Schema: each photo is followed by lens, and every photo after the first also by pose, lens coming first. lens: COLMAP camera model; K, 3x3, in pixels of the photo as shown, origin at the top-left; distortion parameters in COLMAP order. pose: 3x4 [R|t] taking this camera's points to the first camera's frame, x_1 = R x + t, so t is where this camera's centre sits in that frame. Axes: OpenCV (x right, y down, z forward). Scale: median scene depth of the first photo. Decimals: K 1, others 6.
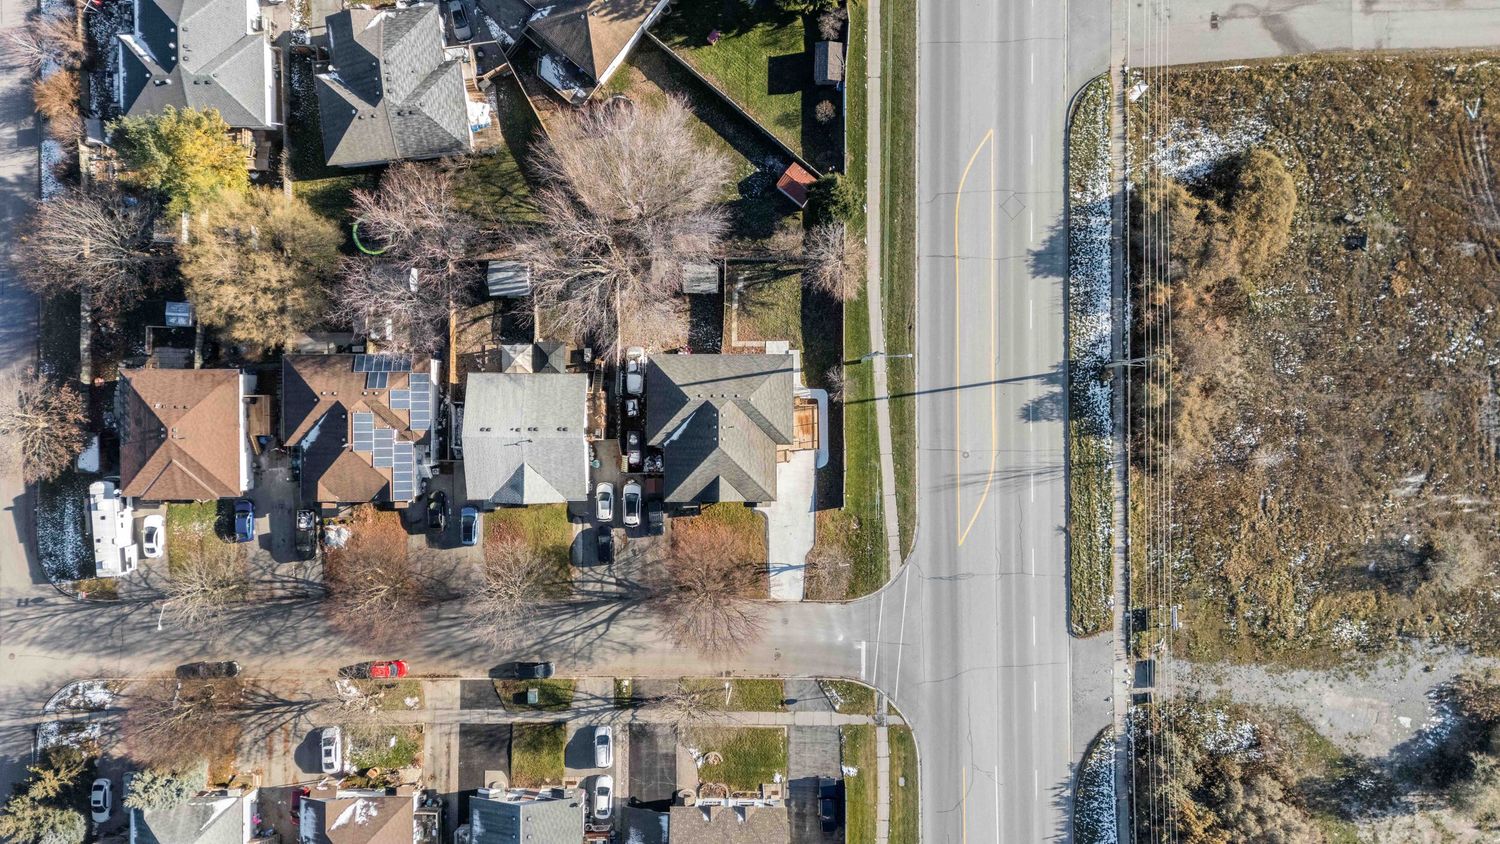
lens RADIAL K [[1094.2, 0, 751.2], [0, 1094.2, 420.2], [0, 0, 1]] dist [0.102259, -0.123493]
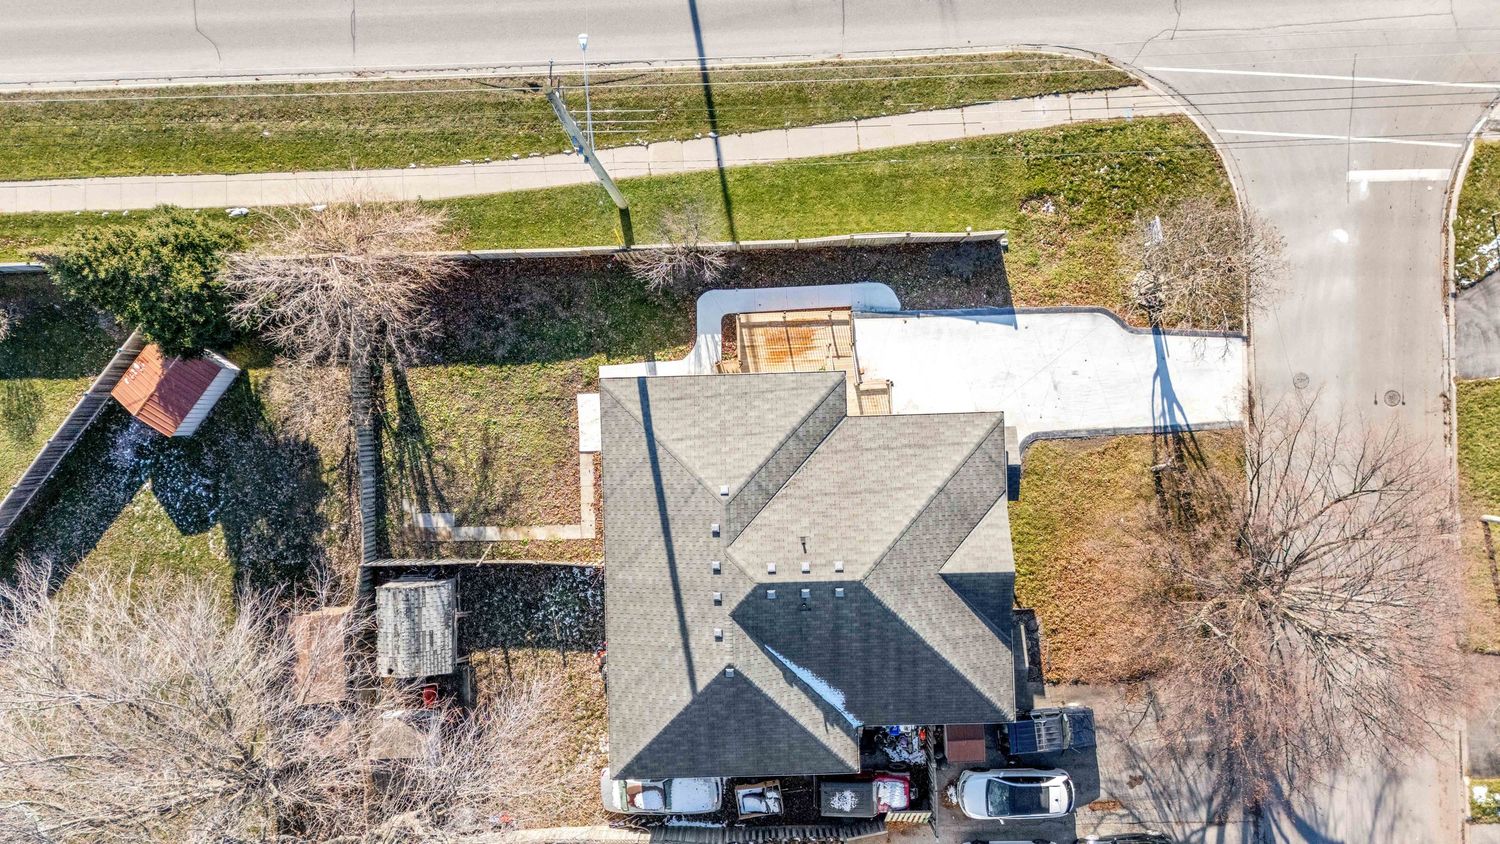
lens RADIAL K [[1090.2, 0, 750.0], [0, 1090.2, 422.0], [0, 0, 1]] dist [0.097103, -0.109980]
pose [[-0.029647, -0.999256, 0.024659, 0.012924], [0.999248, -0.030245, -0.024260, -0.001240], [0.024988, 0.023921, 0.999402, 0.610757]]
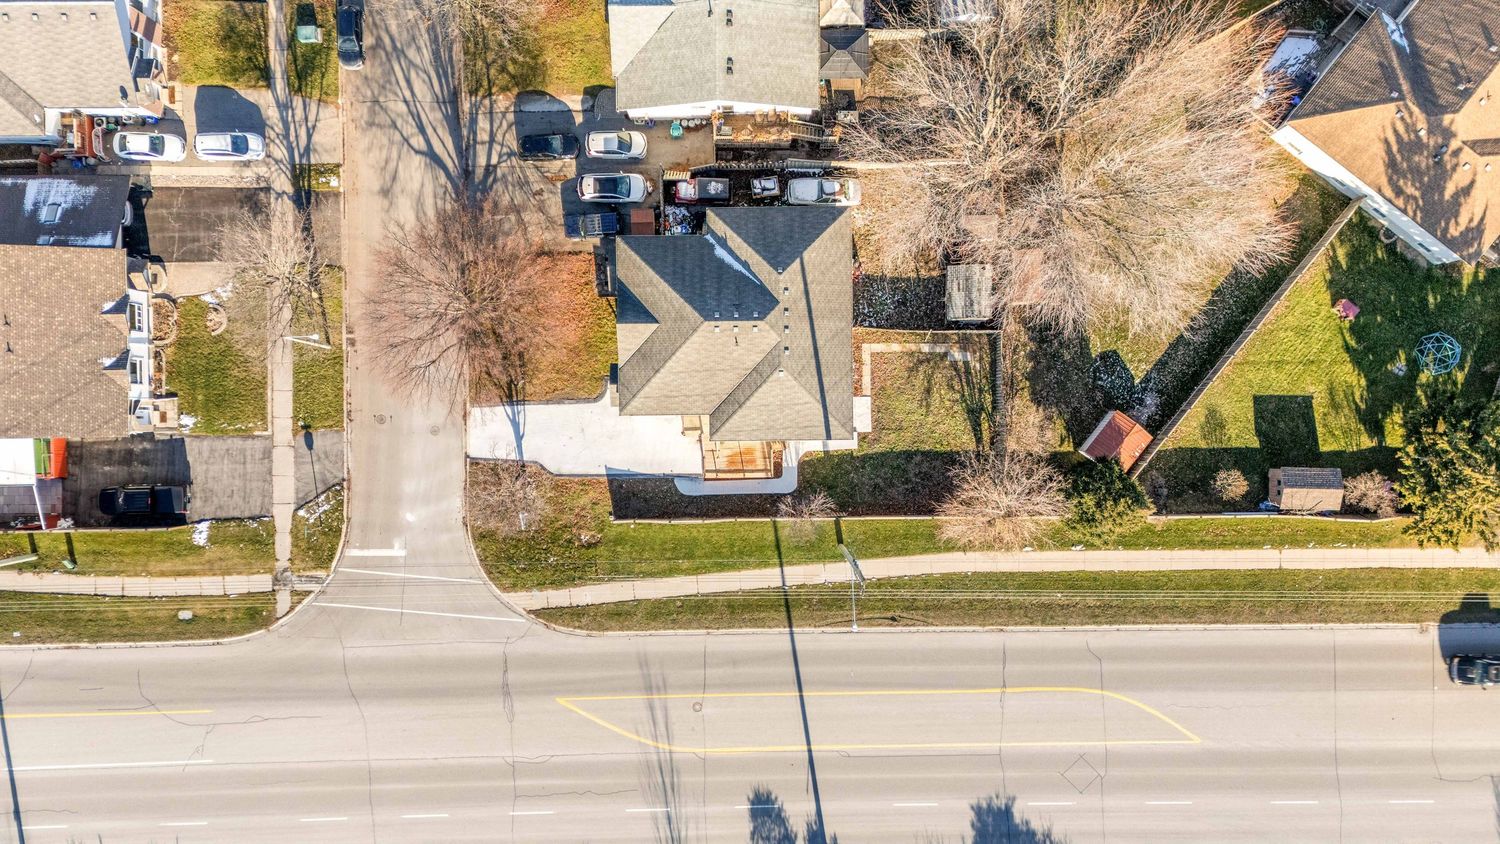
lens RADIAL K [[1111.0, 0, 750.7], [0, 1111.0, 420.4], [0, 0, 1]] dist [0.087284, -0.081468]
pose [[0.010339, 0.999565, 0.027631, 0.008921], [-0.999933, 0.010480, -0.004978, 0.001840], [-0.005266, -0.027578, 0.999606, 0.347672]]
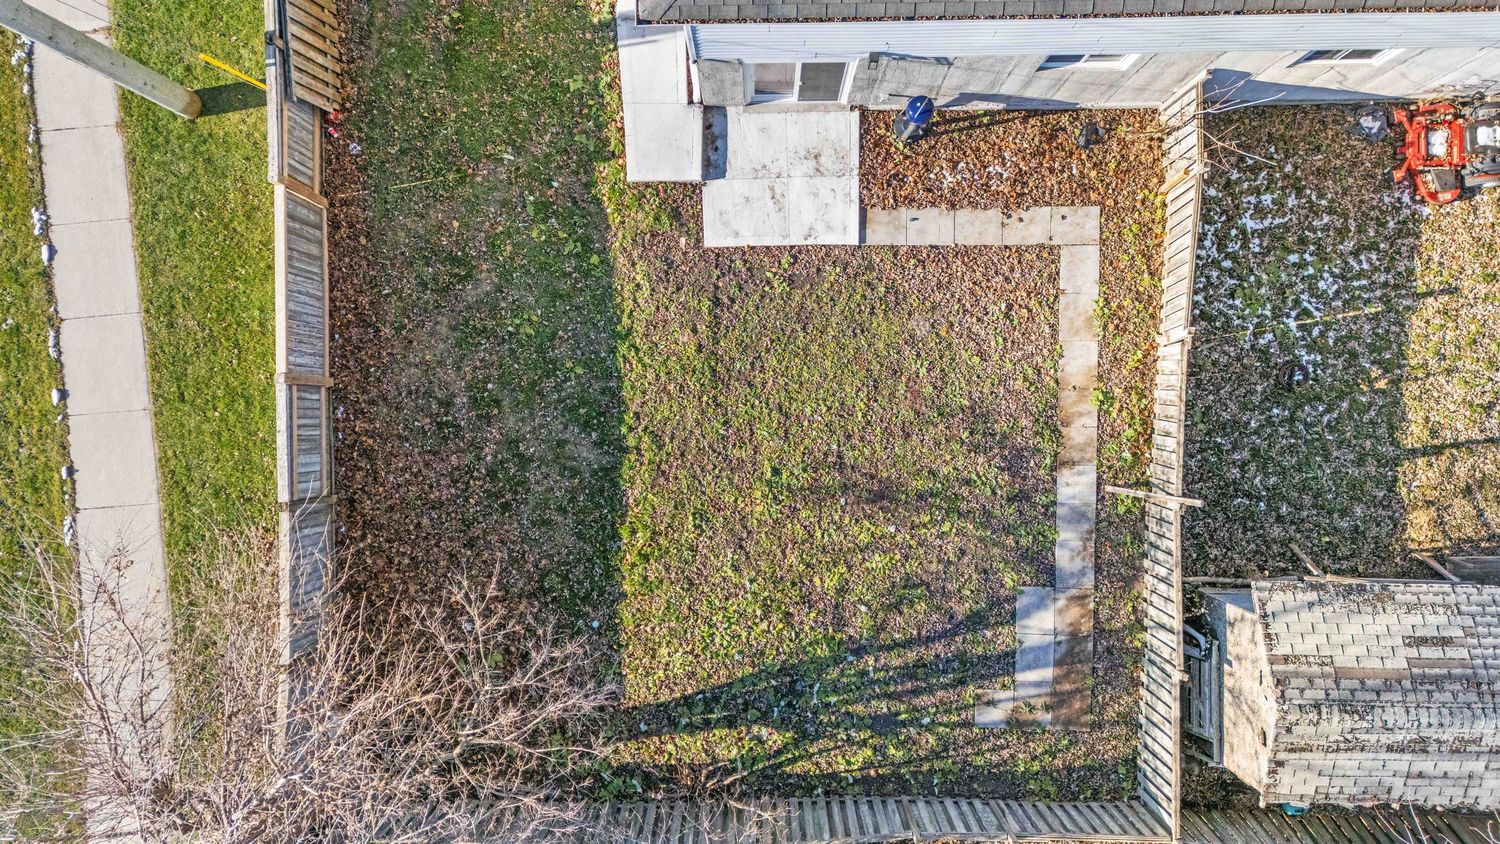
lens RADIAL K [[1097.6, 0, 751.7], [0, 1097.6, 420.4], [0, 0, 1]] dist [0.076900, -0.066439]
pose [[-0.999290, 0.004652, 0.037377, 0.022761], [-0.005128, -0.999907, -0.012643, -0.094114], [0.037315, -0.012826, 0.999221, 0.856610]]
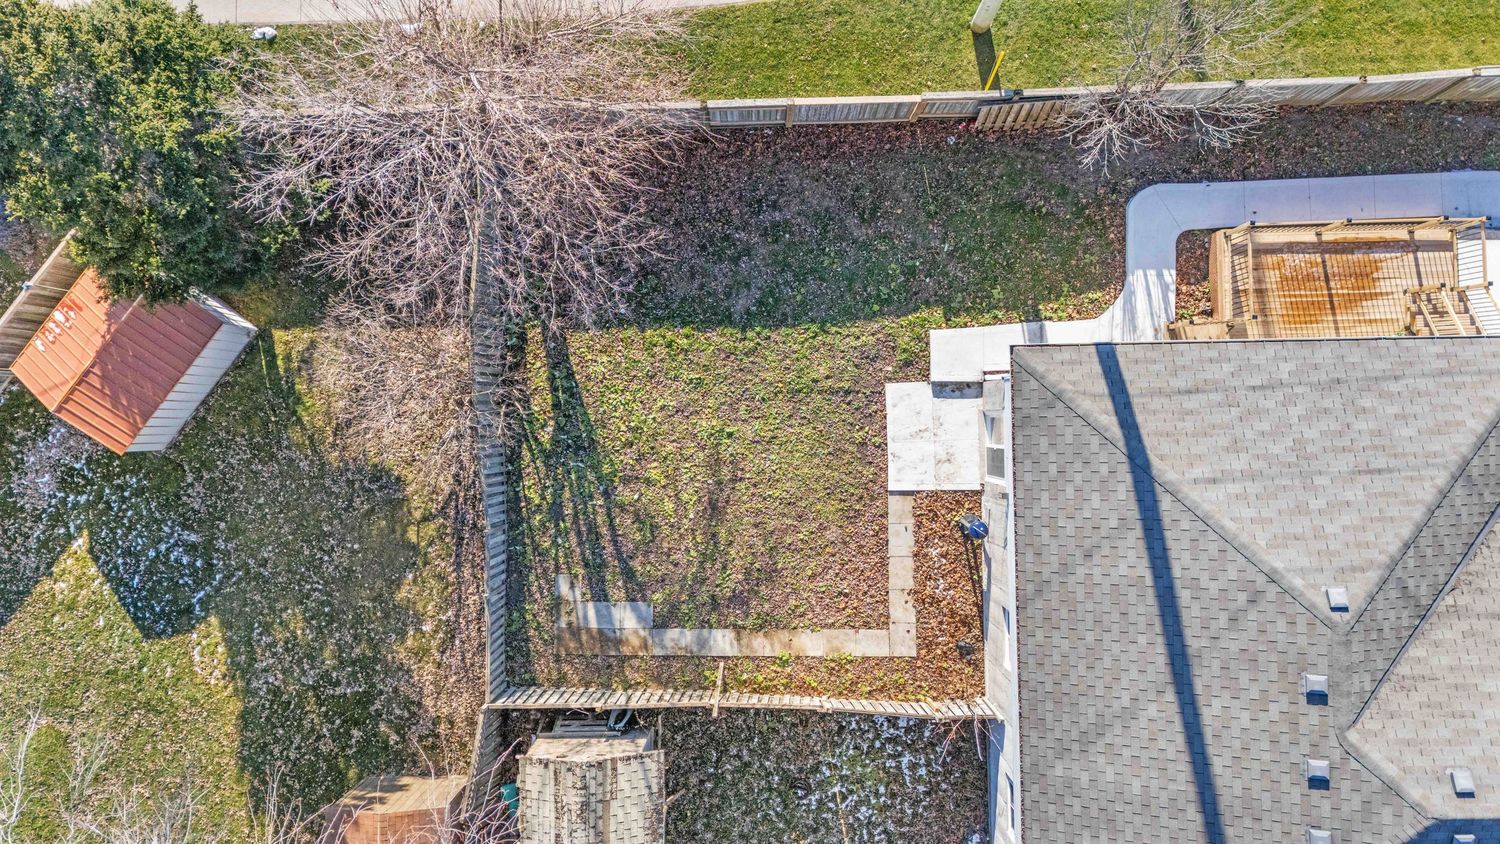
lens RADIAL K [[1092.9, 0, 751.4], [0, 1092.9, 420.5], [0, 0, 1]] dist [0.096086, -0.097156]
pose [[-0.016078, -0.999390, 0.031017, 0.021247], [0.999625, -0.016754, -0.021672, -0.094140], [0.022178, 0.030657, 0.999284, 0.792828]]
